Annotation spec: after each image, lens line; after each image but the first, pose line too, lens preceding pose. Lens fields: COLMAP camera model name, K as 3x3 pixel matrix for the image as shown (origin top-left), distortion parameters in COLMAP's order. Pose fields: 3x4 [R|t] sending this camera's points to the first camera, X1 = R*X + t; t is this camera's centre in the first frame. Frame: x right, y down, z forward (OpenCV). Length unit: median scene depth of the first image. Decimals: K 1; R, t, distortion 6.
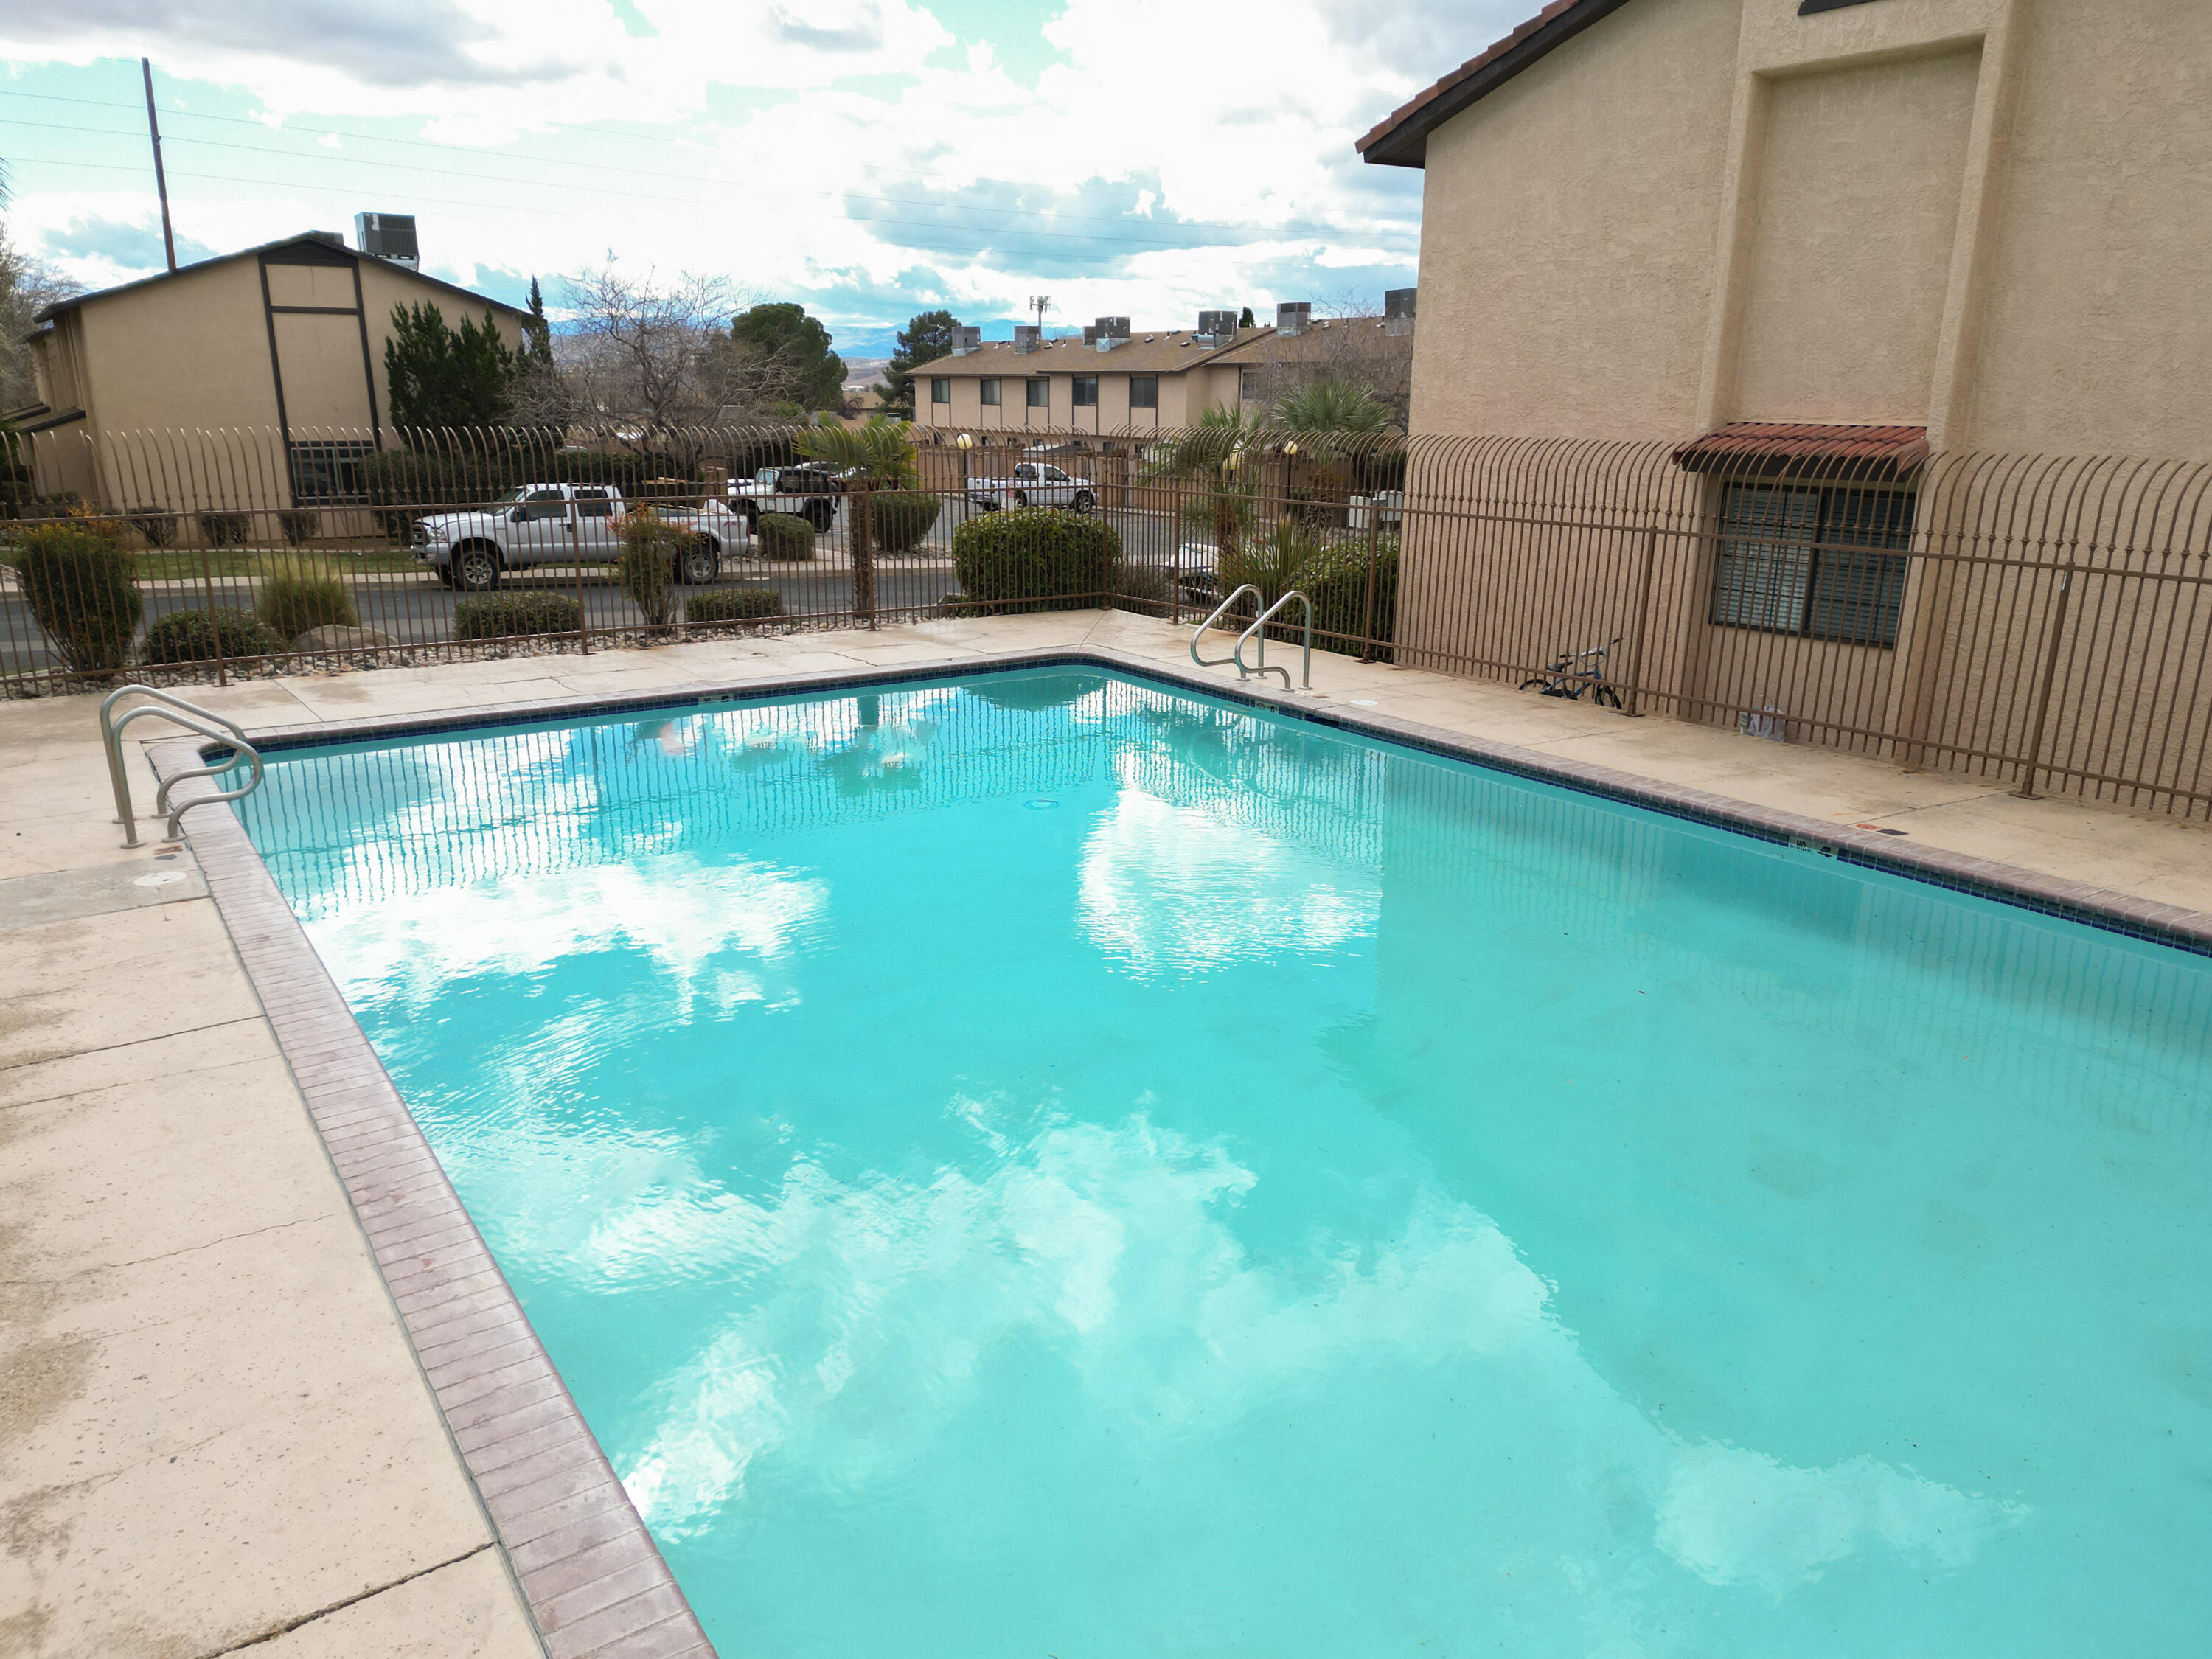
lens RADIAL K [[1571.4, 0, 1106.0], [0, 1571.4, 829.5], [0, 0, 1]] dist [0.031218, -0.030680]
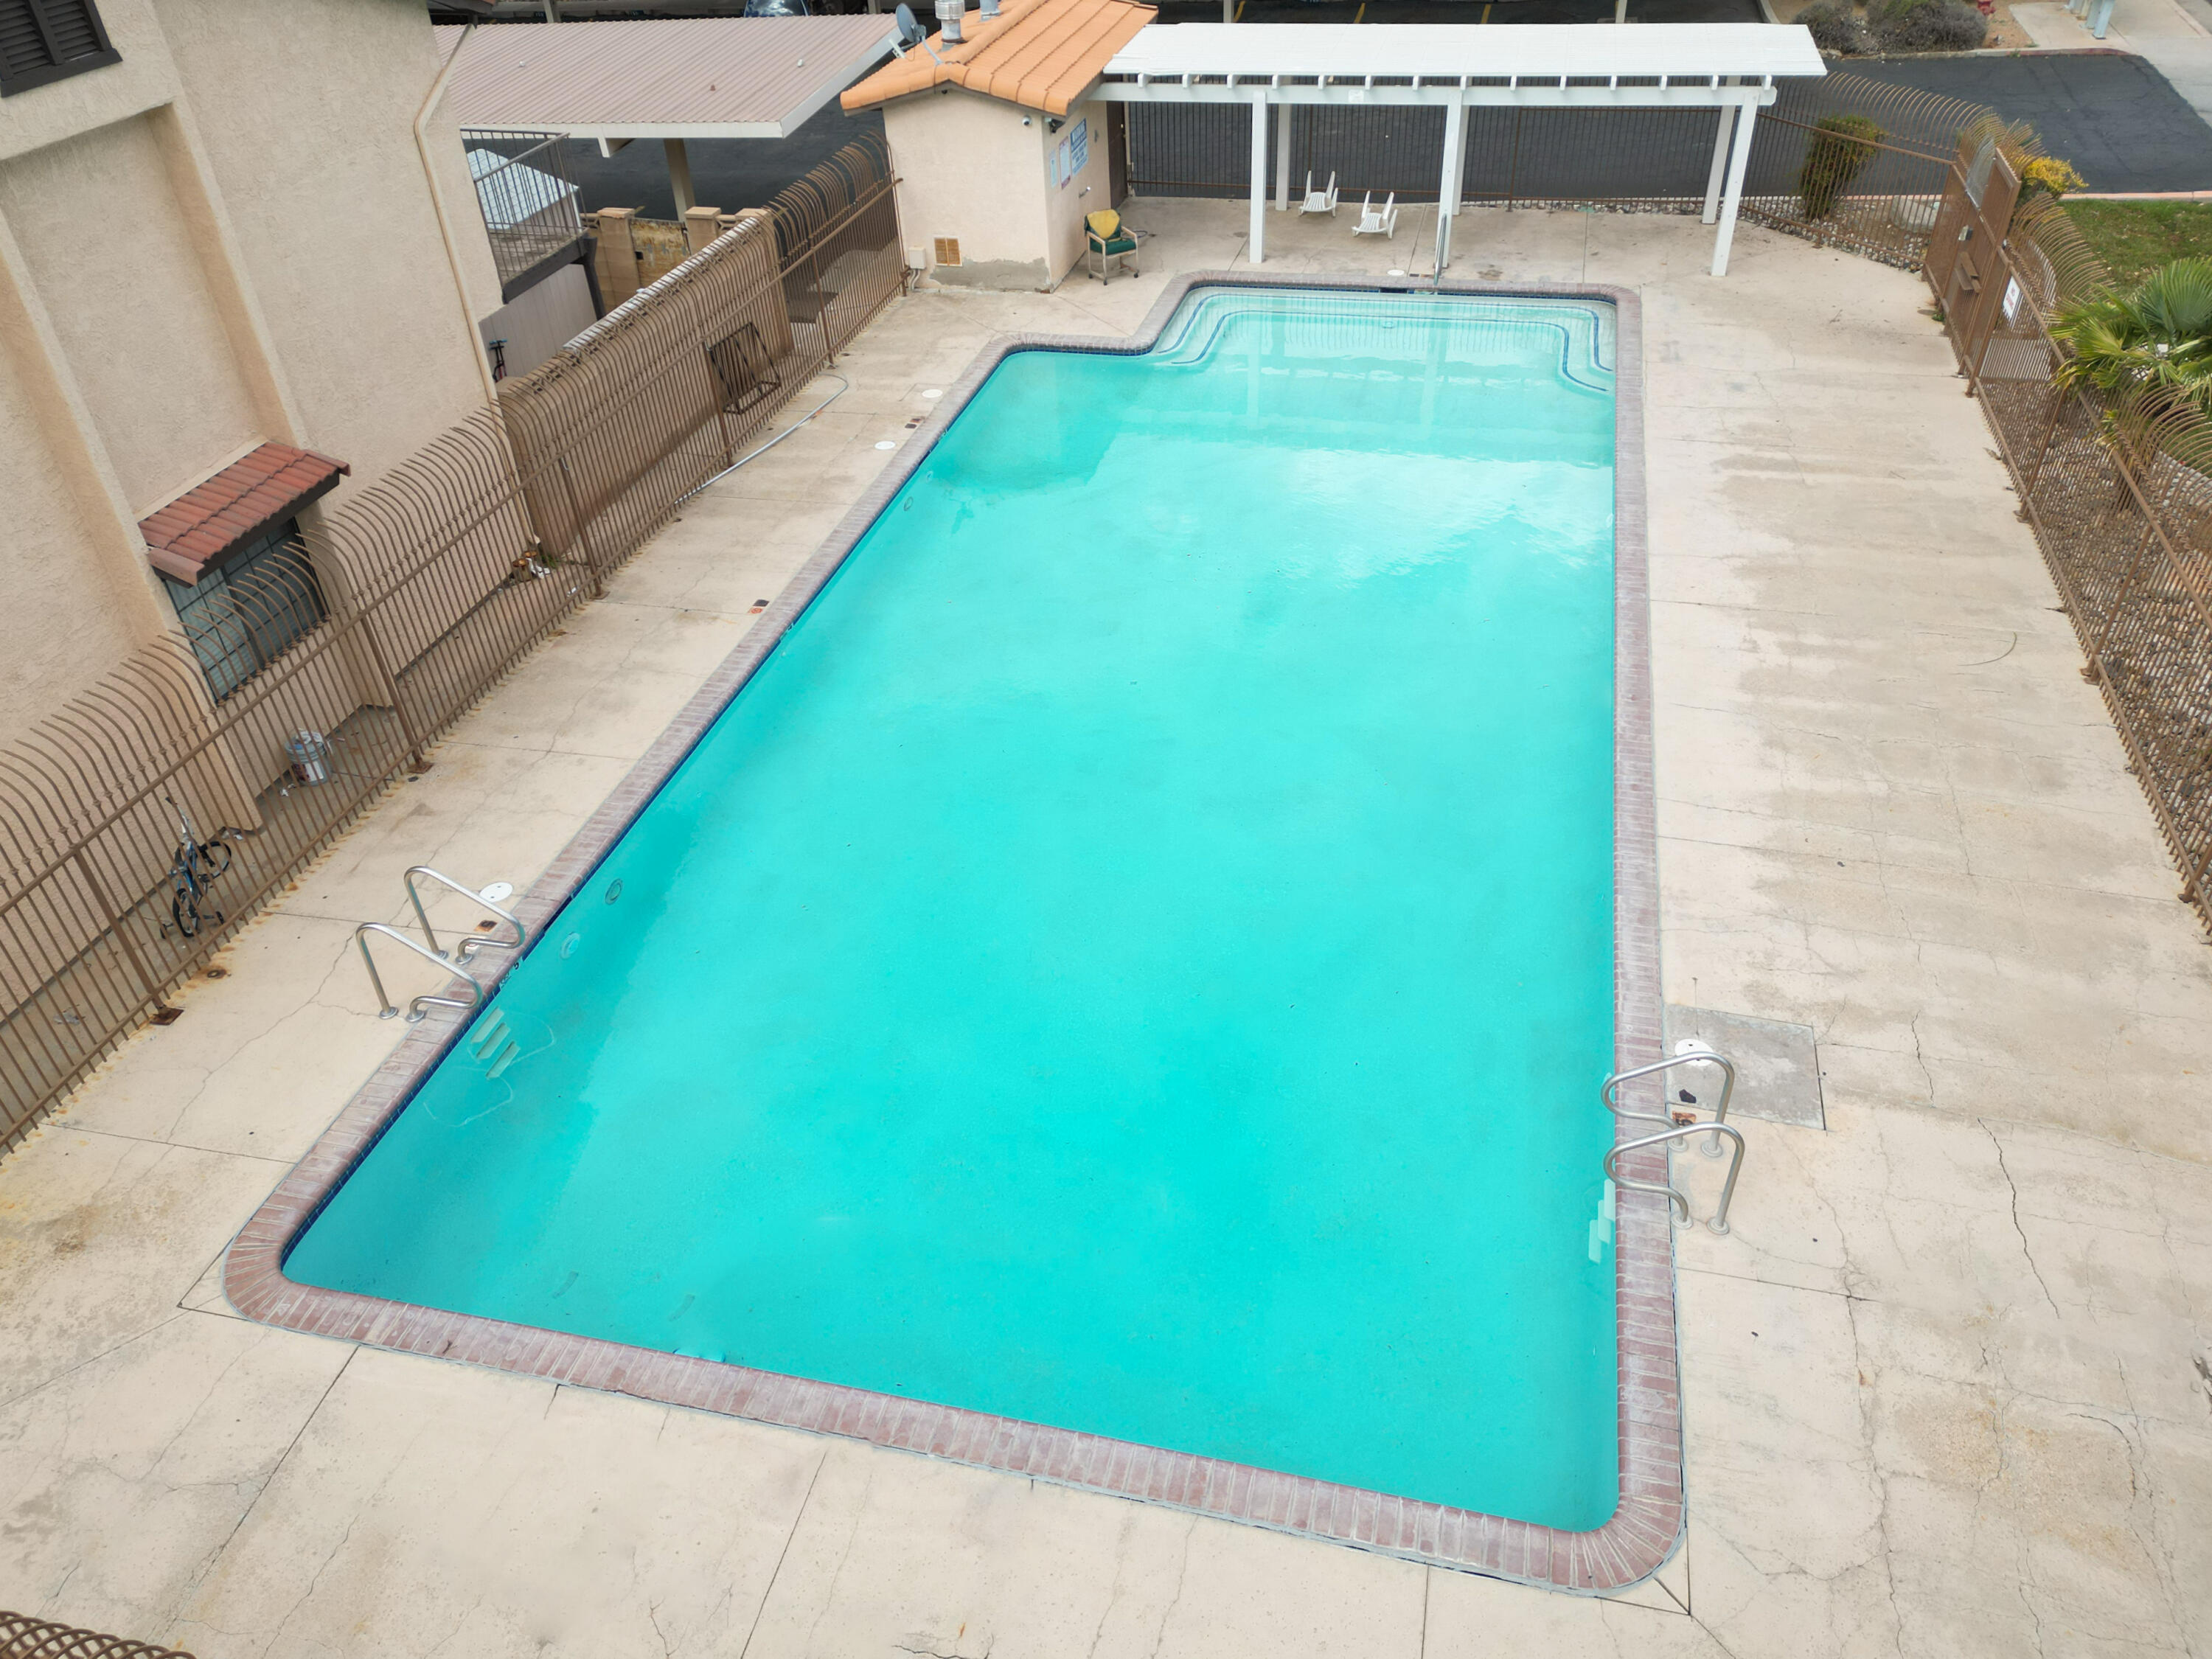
lens RADIAL K [[1571.4, 0, 1106.0], [0, 1571.4, 829.5], [0, 0, 1]] dist [0.031218, -0.030680]
pose [[-0.658618, -0.435292, 0.613794, -0.690466], [0.241953, 0.649874, 0.720501, -0.761774], [-0.712518, 0.623044, -0.322699, 1.144569]]
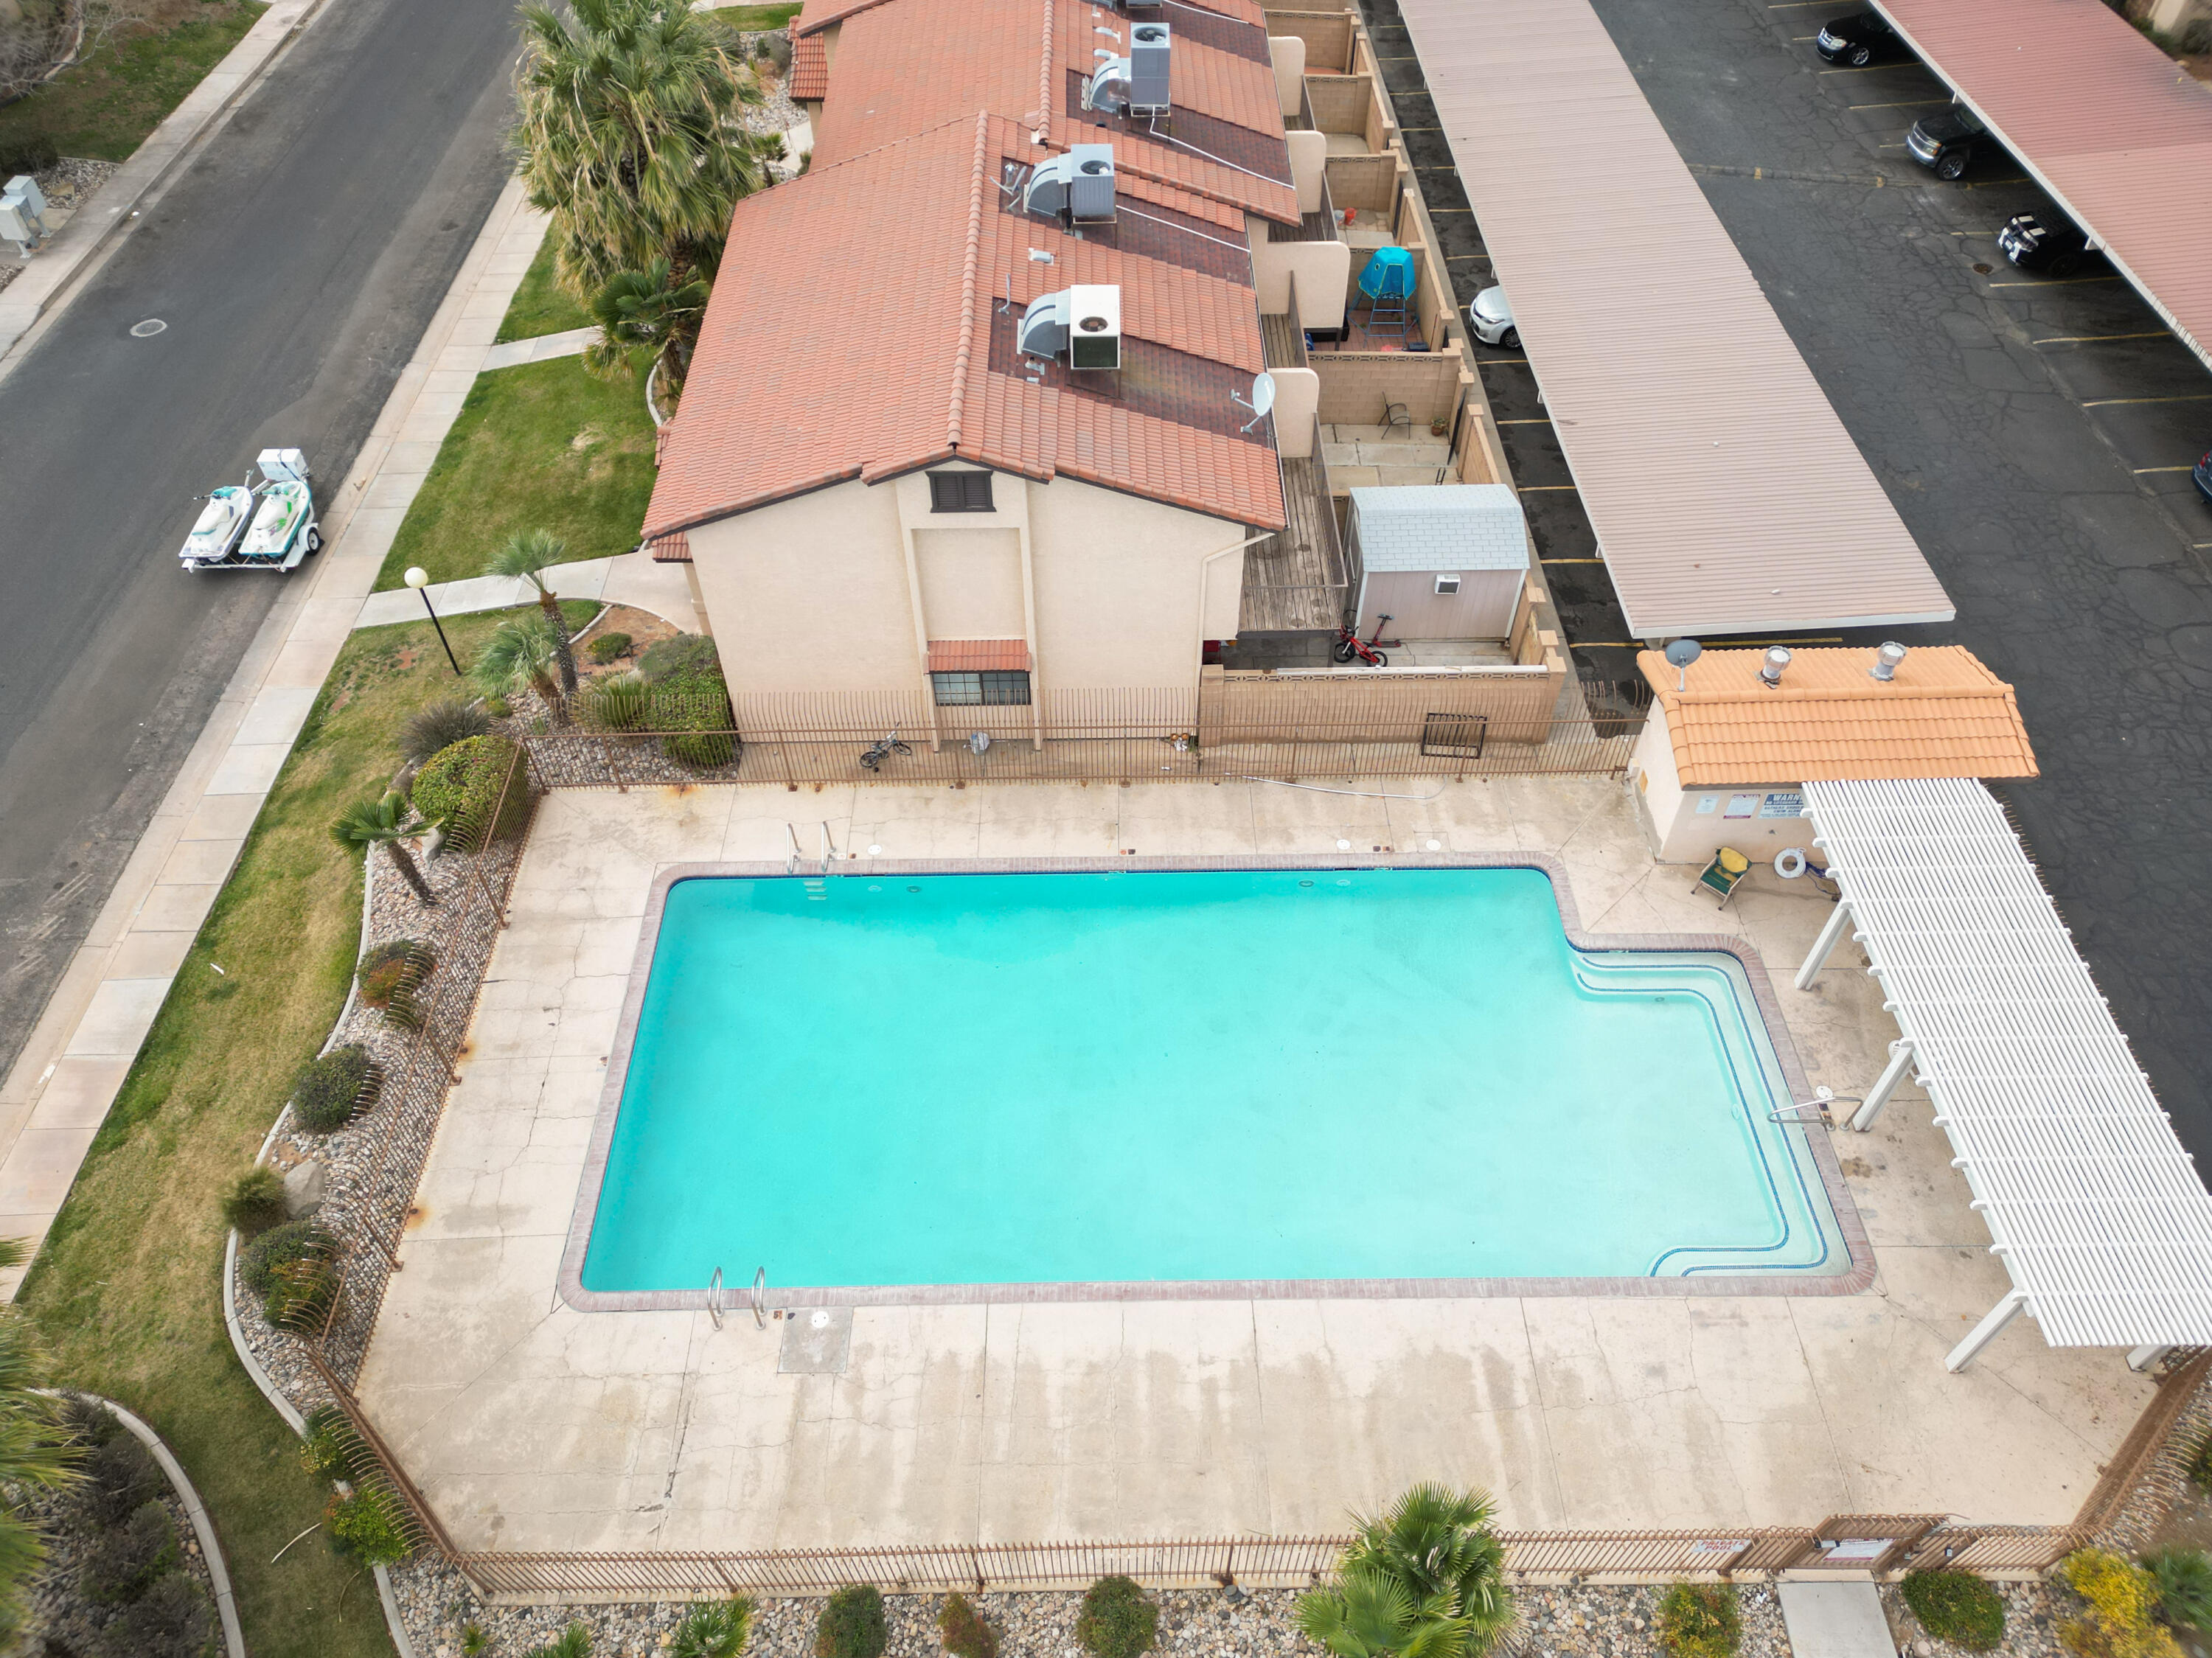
lens RADIAL K [[1507.8, 0, 1094.2], [0, 1507.8, 820.4], [0, 0, 1]] dist [0.080823, -0.078686]
pose [[0.560204, -0.609360, 0.561118, -0.892311], [0.236902, 0.766952, 0.596374, -1.421892], [-0.793757, -0.201161, 0.574008, -0.467374]]
